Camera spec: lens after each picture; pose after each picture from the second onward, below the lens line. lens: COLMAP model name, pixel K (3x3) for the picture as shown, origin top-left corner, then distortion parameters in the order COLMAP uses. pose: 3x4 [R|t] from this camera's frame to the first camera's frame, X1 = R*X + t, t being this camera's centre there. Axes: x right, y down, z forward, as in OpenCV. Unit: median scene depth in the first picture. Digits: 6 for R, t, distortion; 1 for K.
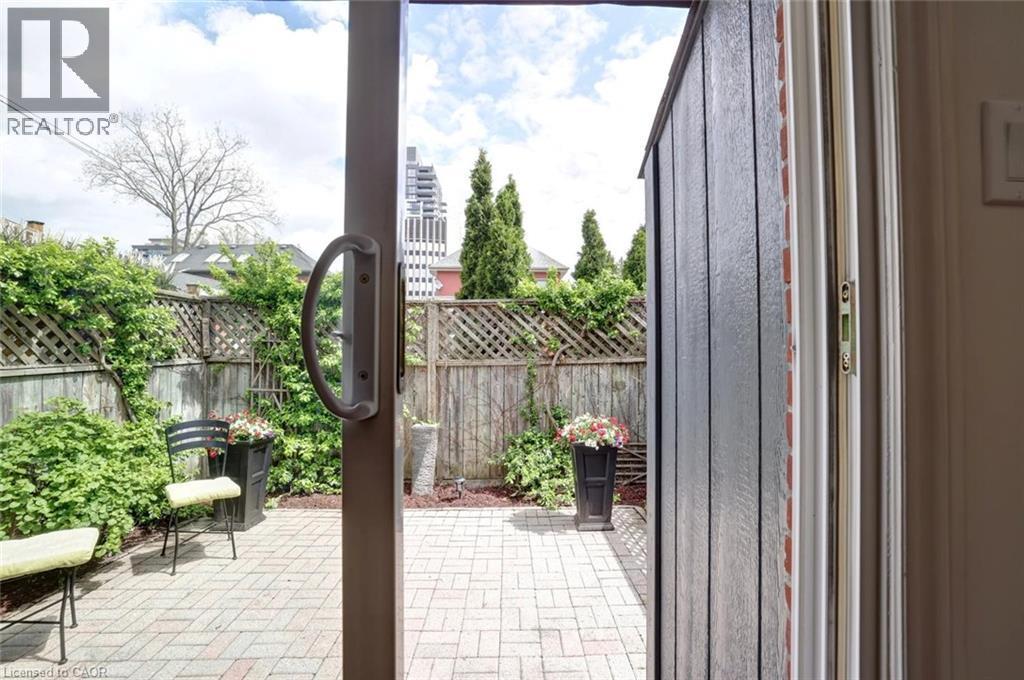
lens RADIAL K [[469.3, 0, 510.5], [0, 469.3, 342.8], [0, 0, 1]] dist [-0.026245, 0.007925]
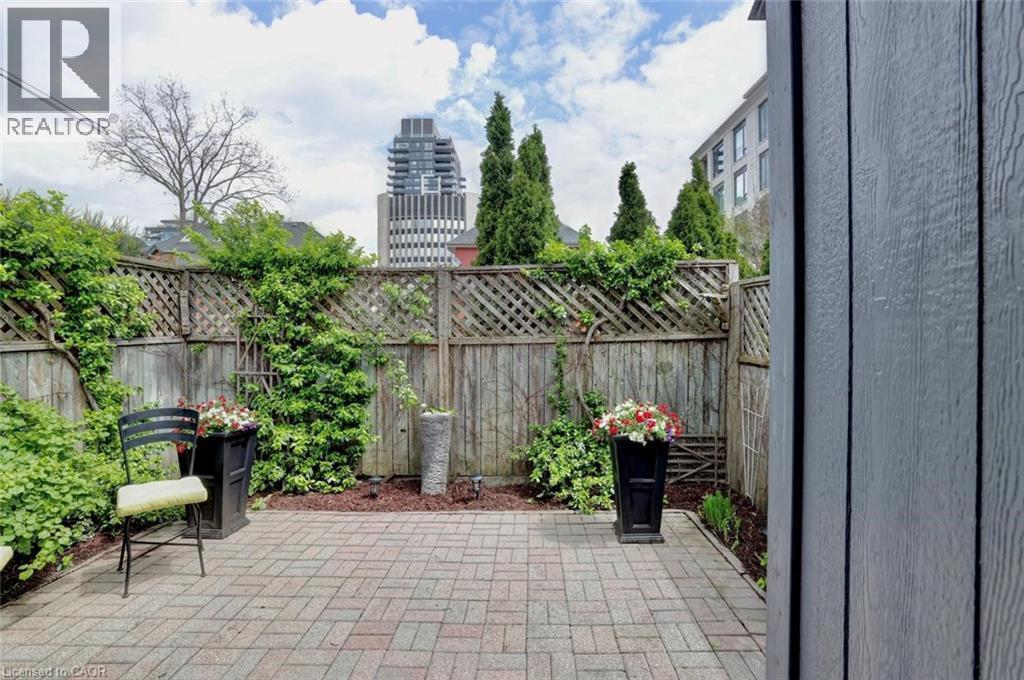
lens RADIAL K [[469.3, 0, 514.1], [0, 469.3, 348.4], [0, 0, 1]] dist [-0.026245, 0.007925]
pose [[0.999144, -0.004072, -0.041158, -0.004811], [0.005815, 0.999087, 0.042325, 0.021506], [0.040948, -0.042528, 0.998256, 0.156827]]
